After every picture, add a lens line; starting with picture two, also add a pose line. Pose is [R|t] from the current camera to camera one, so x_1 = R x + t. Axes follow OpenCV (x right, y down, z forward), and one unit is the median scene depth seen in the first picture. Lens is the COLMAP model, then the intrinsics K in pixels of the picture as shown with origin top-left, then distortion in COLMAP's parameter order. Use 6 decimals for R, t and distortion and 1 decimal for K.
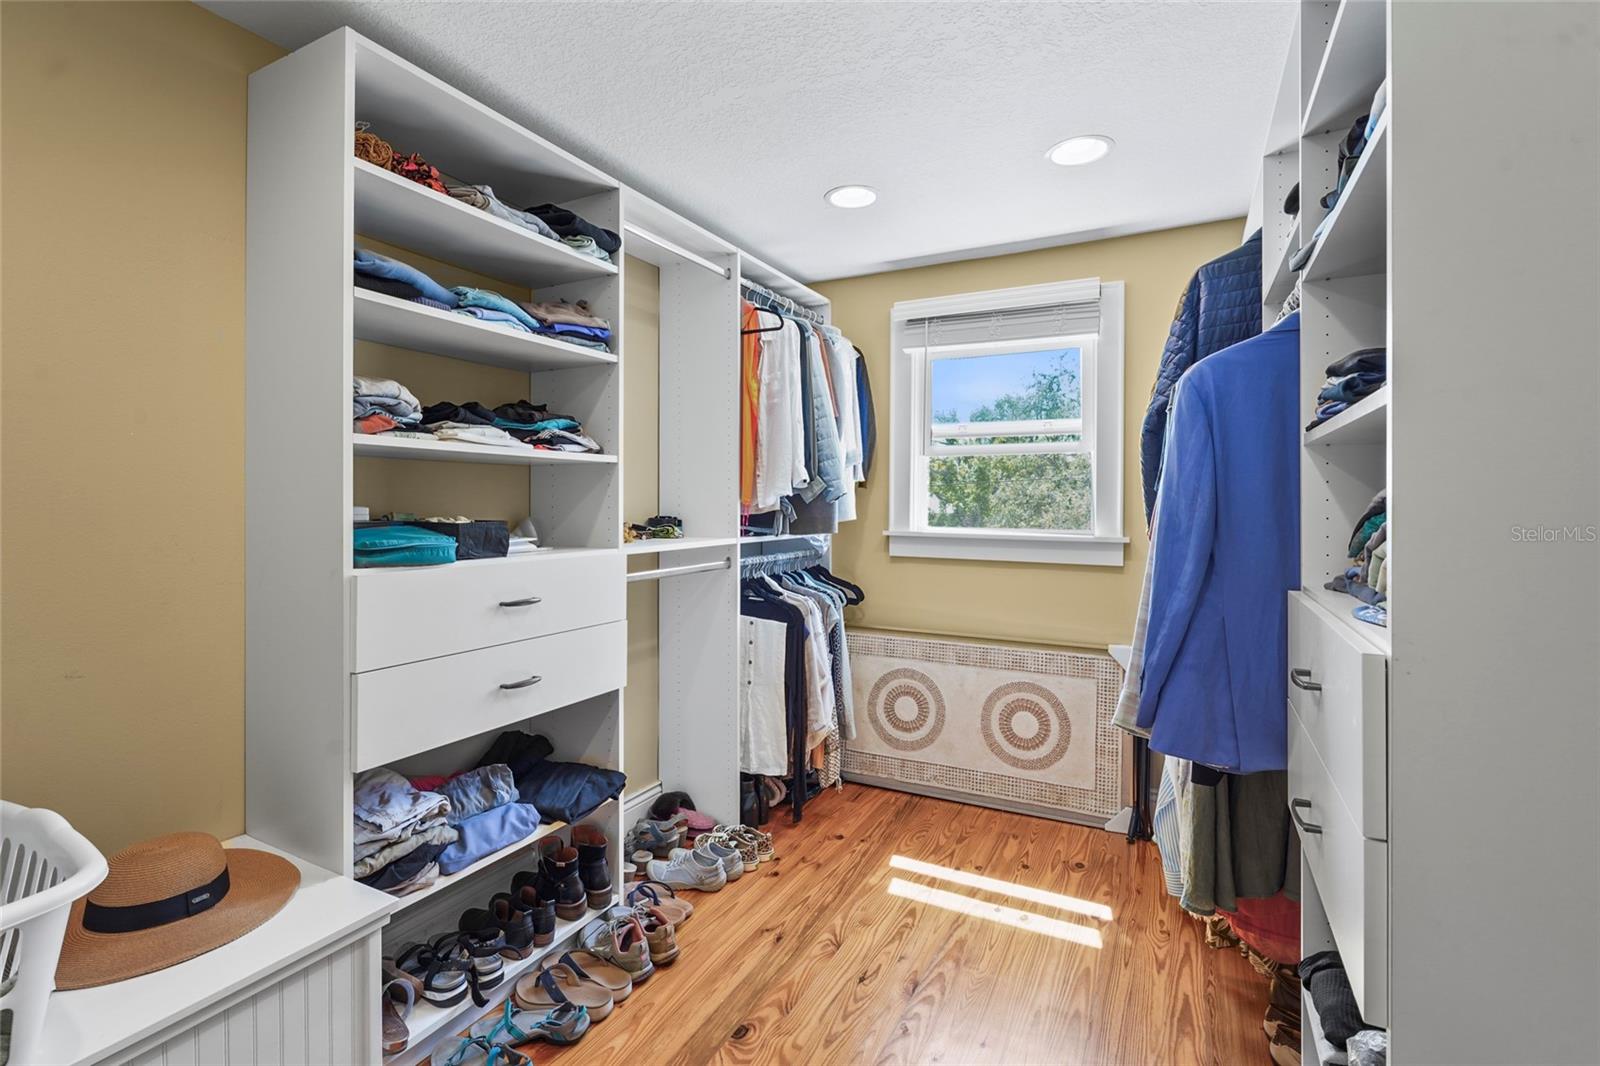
lens RADIAL K [[727.0, 0, 801.3], [0, 727.0, 519.2], [0, 0, 1]] dist [-0.002150, 0.000552]
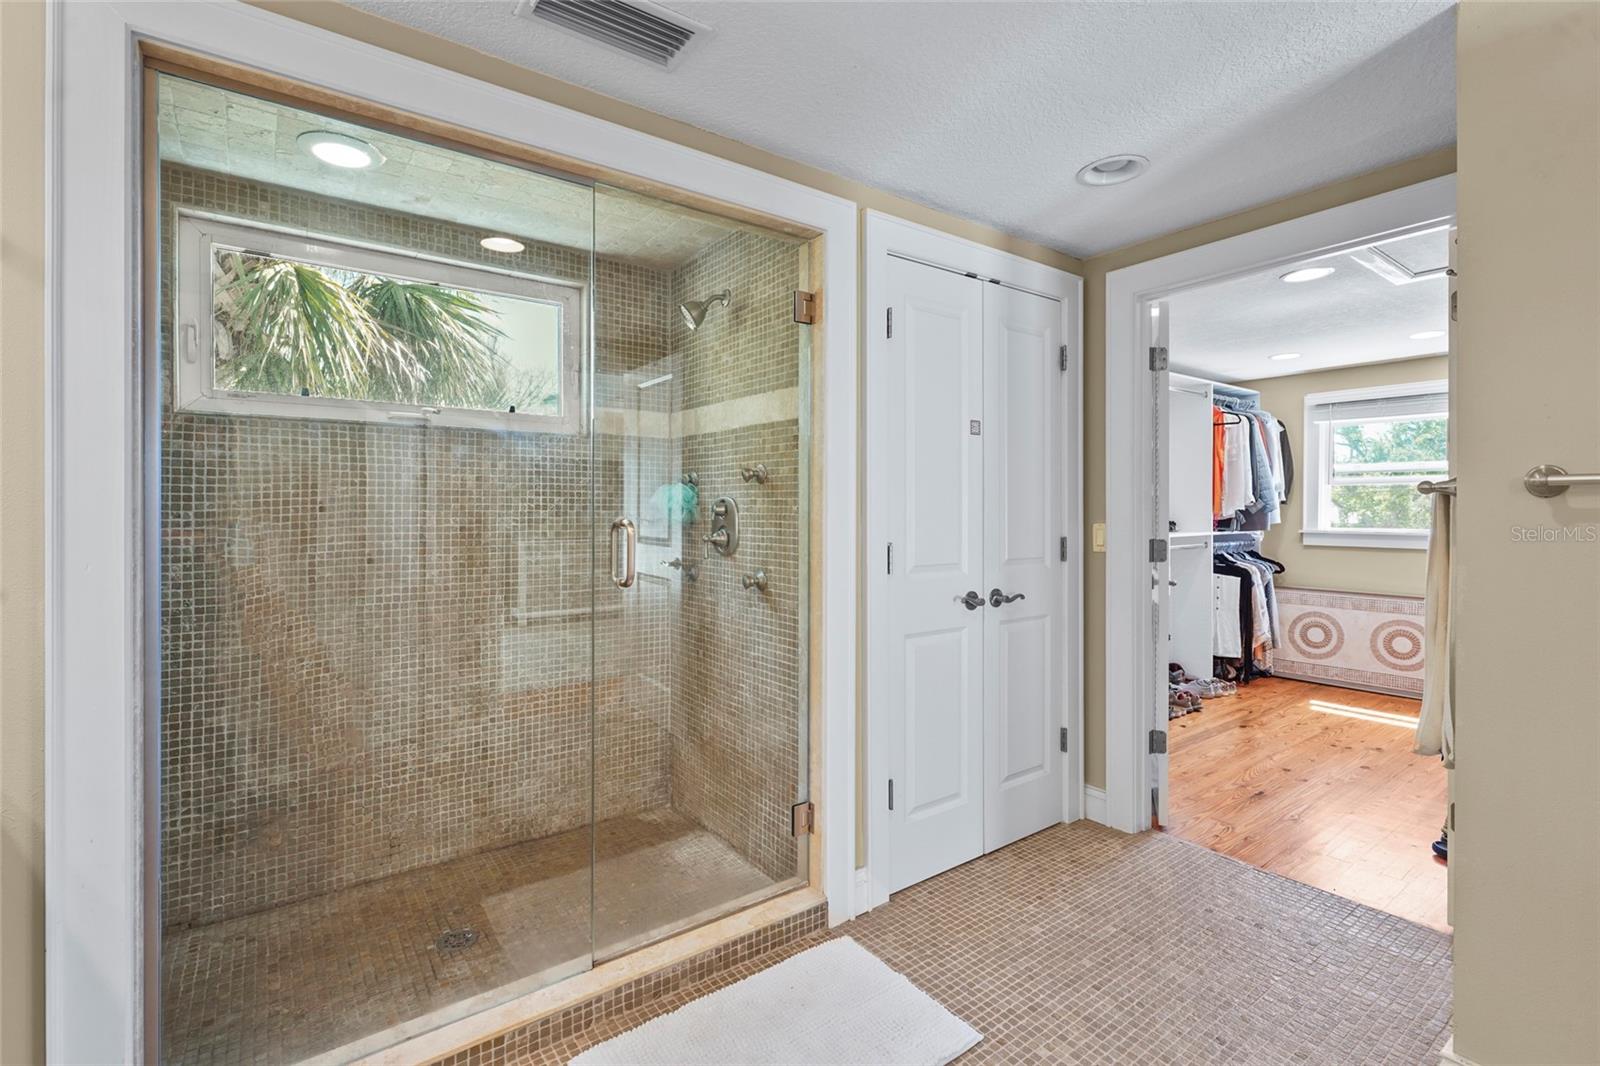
lens RADIAL K [[727.0, 0, 799.8], [0, 727.0, 526.8], [0, 0, 1]] dist [-0.002150, 0.000552]
pose [[0.900466, 0.002244, -0.434921, -0.213984], [-0.004073, 0.999986, -0.003273, 0.021020], [0.434907, 0.004719, 0.900463, -1.105636]]
